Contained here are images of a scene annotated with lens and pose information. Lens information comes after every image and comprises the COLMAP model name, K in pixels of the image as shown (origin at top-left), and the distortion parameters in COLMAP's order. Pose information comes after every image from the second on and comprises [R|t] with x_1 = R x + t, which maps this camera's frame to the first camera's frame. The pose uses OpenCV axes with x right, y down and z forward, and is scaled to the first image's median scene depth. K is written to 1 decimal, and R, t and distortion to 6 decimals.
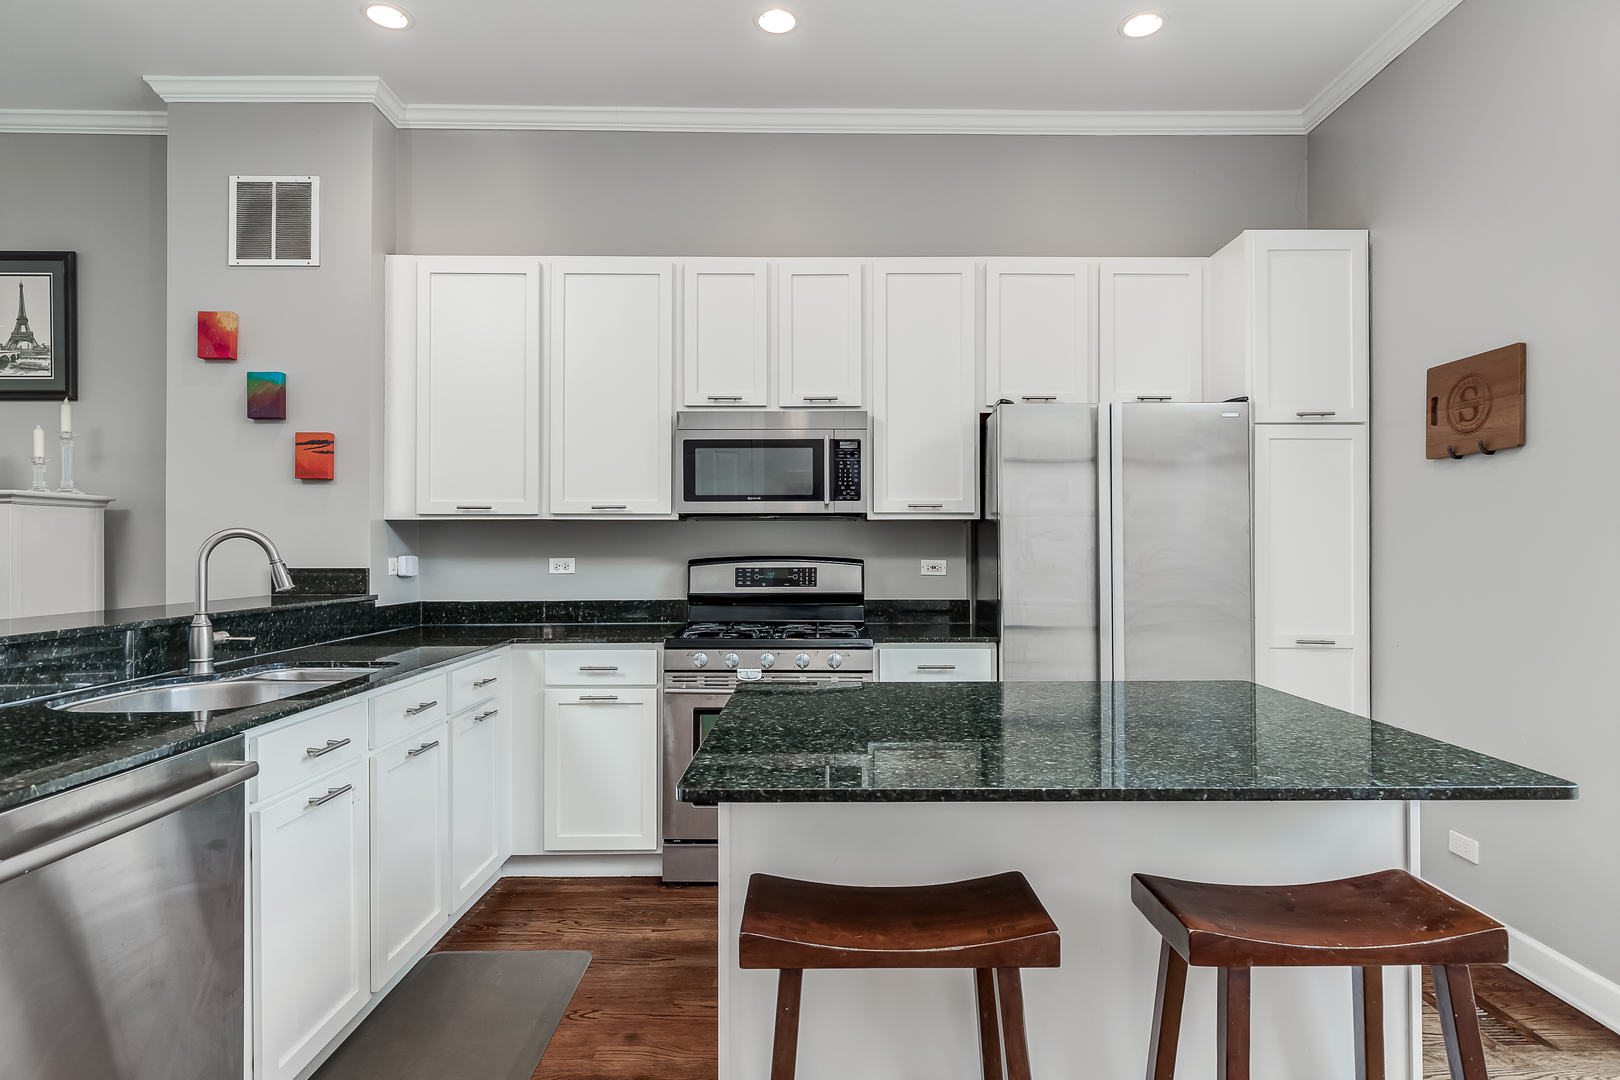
lens RADIAL K [[848.5, 0, 810.0], [0, 848.5, 540.0], [0, 0, 1]] dist [-0.000611, 0.000217]
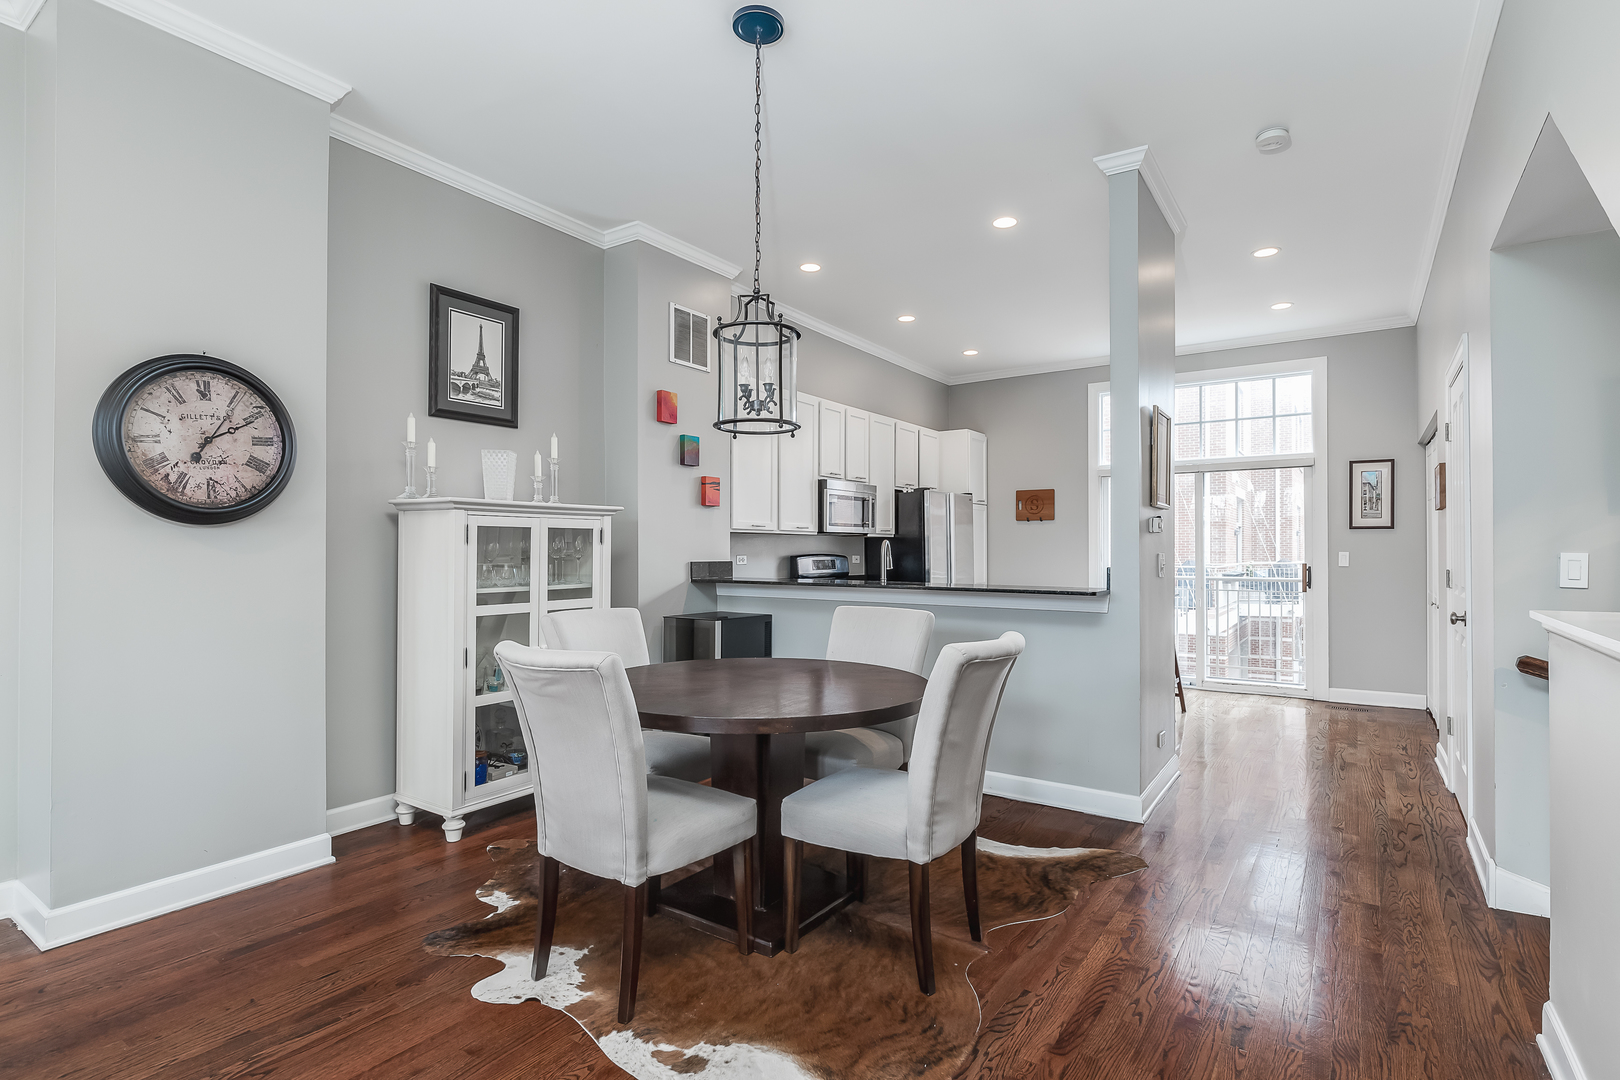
lens RADIAL K [[789.5, 0, 838.6], [0, 789.5, 537.8], [0, 0, 1]] dist [-0.003477, -0.000038]
pose [[0.556433, 0.014307, 0.830769, -1.632013], [-0.006958, 0.999897, -0.012559, 0.005690], [-0.830863, 0.001208, 0.556475, -0.029541]]
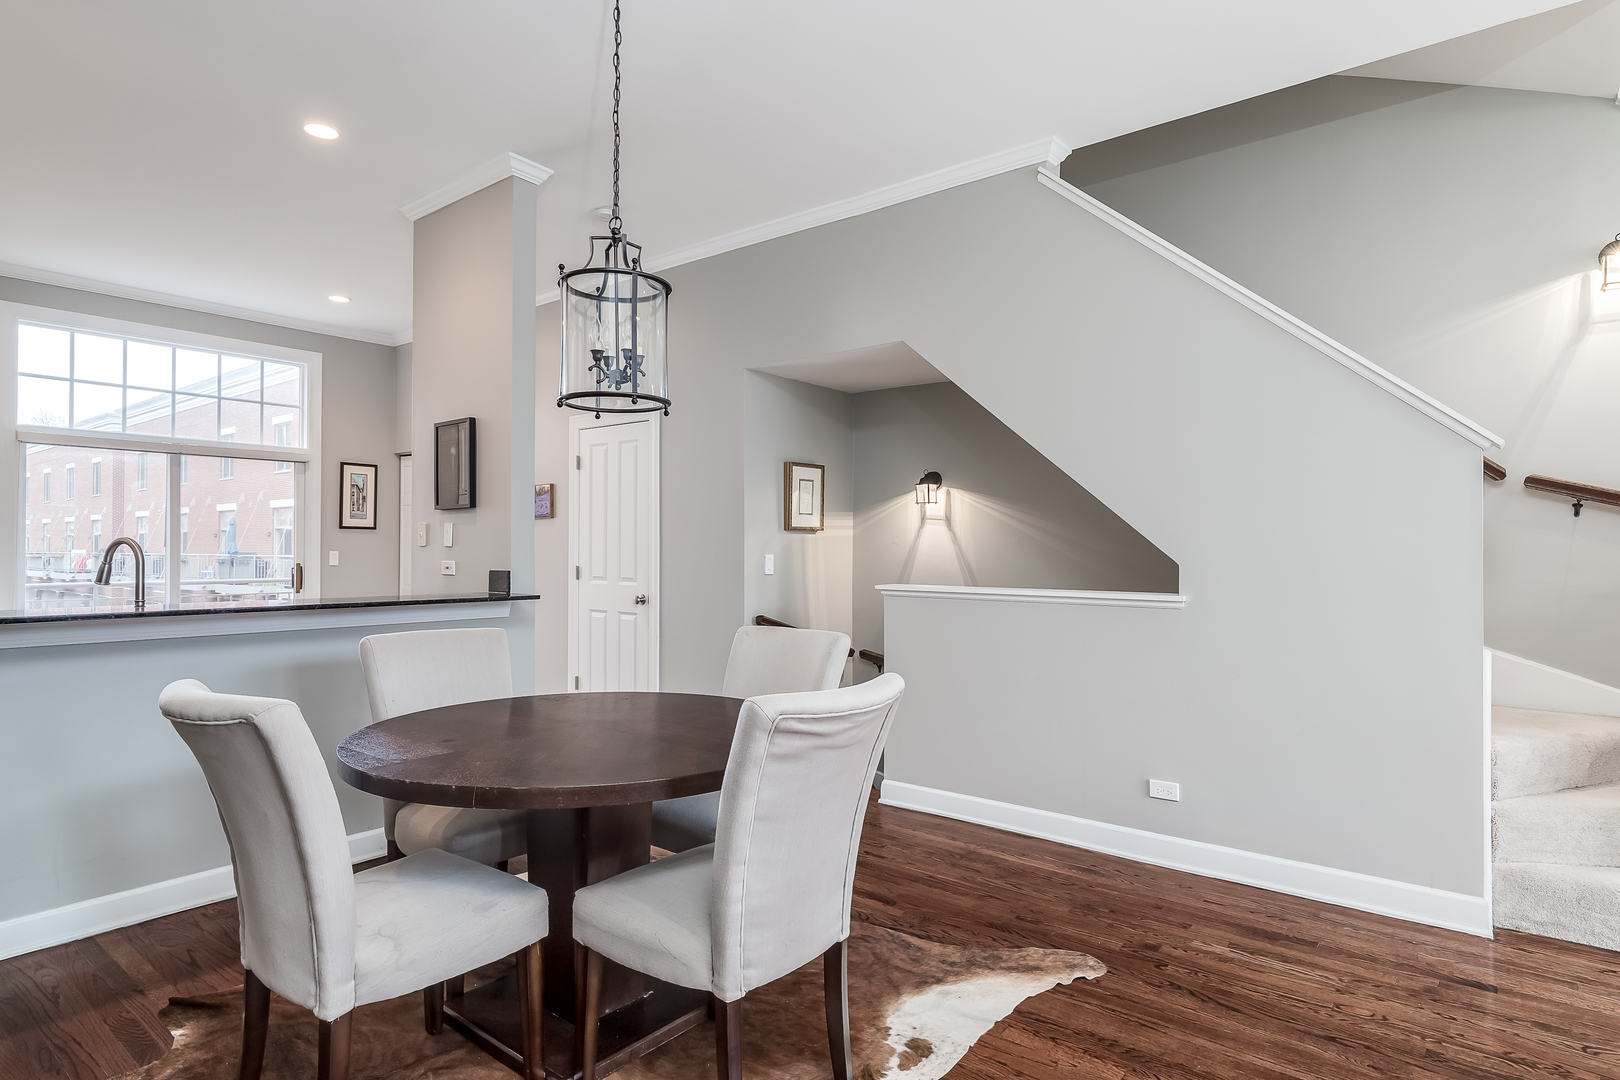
lens RADIAL K [[848.5, 0, 810.0], [0, 848.5, 540.0], [0, 0, 1]] dist [-0.000611, 0.000217]
pose [[-0.775695, 0.001803, 0.631105, -1.566886], [-0.007590, 0.999897, -0.012186, -0.004115], [-0.631062, -0.014243, -0.775601, 0.895875]]
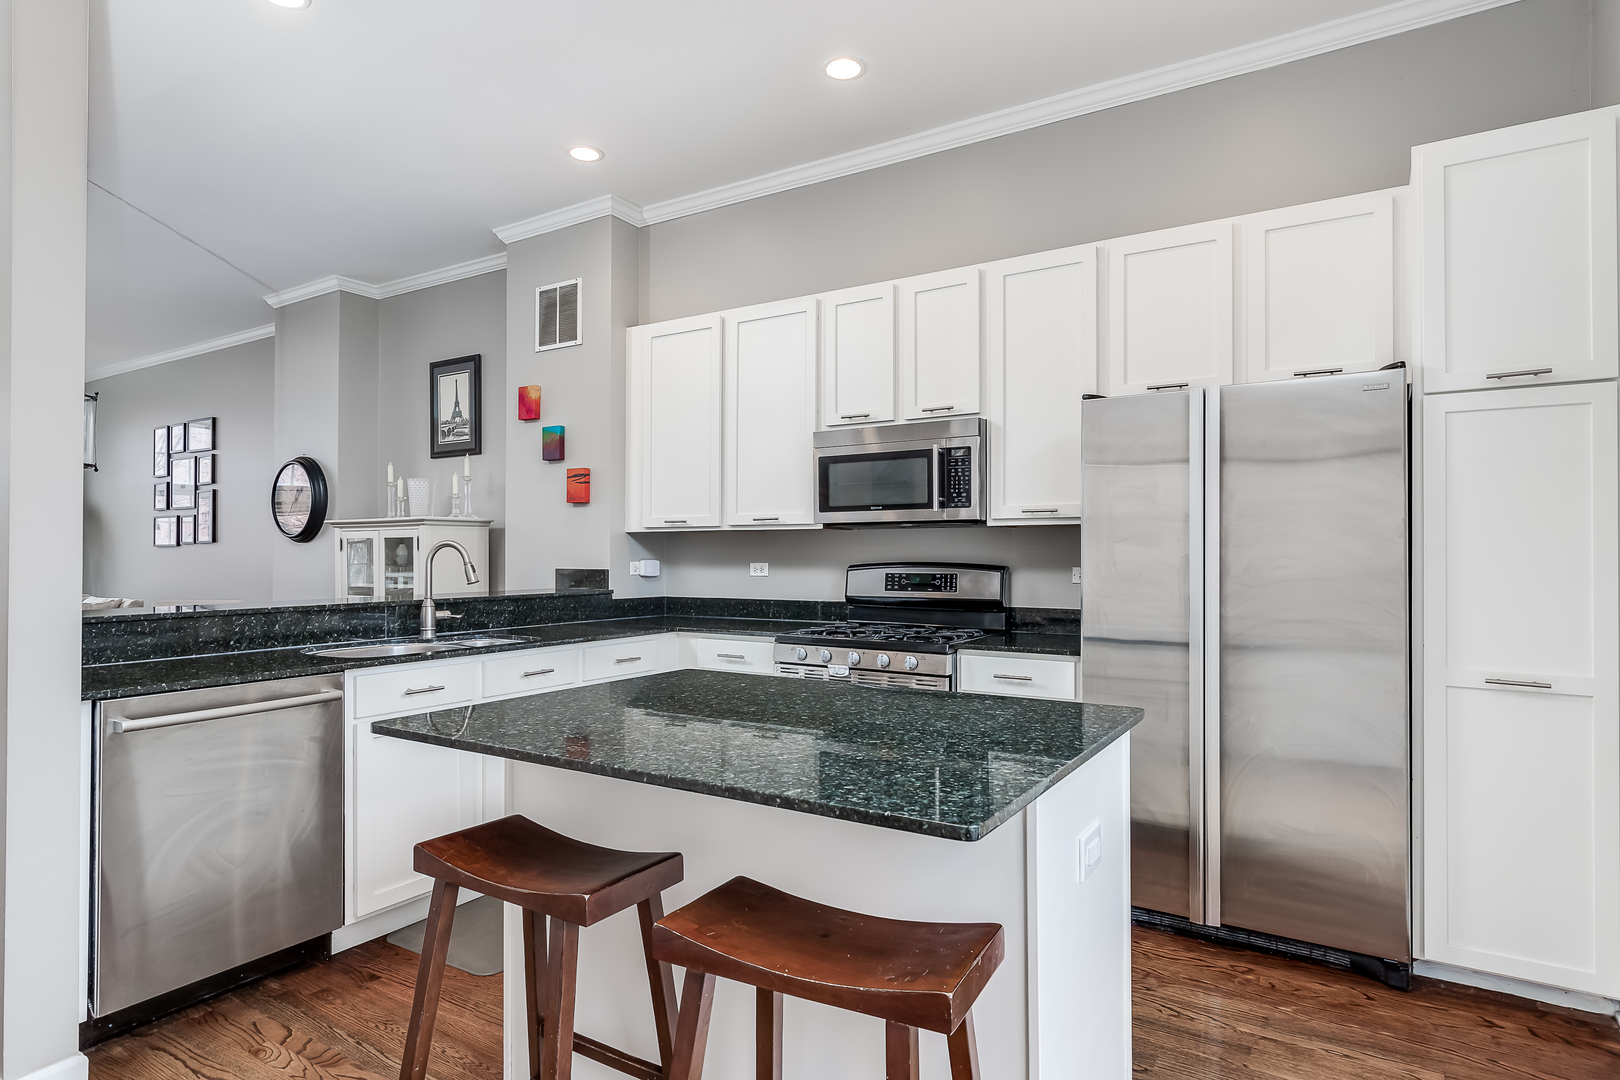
lens RADIAL K [[821.9, 0, 832.3], [0, 821.9, 543.9], [0, 0, 1]] dist [-0.004514, -0.001163]
pose [[0.862537, -0.005453, -0.505965, 0.407462], [0.003690, 0.999983, -0.004487, 0.000605], [0.505980, 0.002003, 0.862543, 0.078377]]
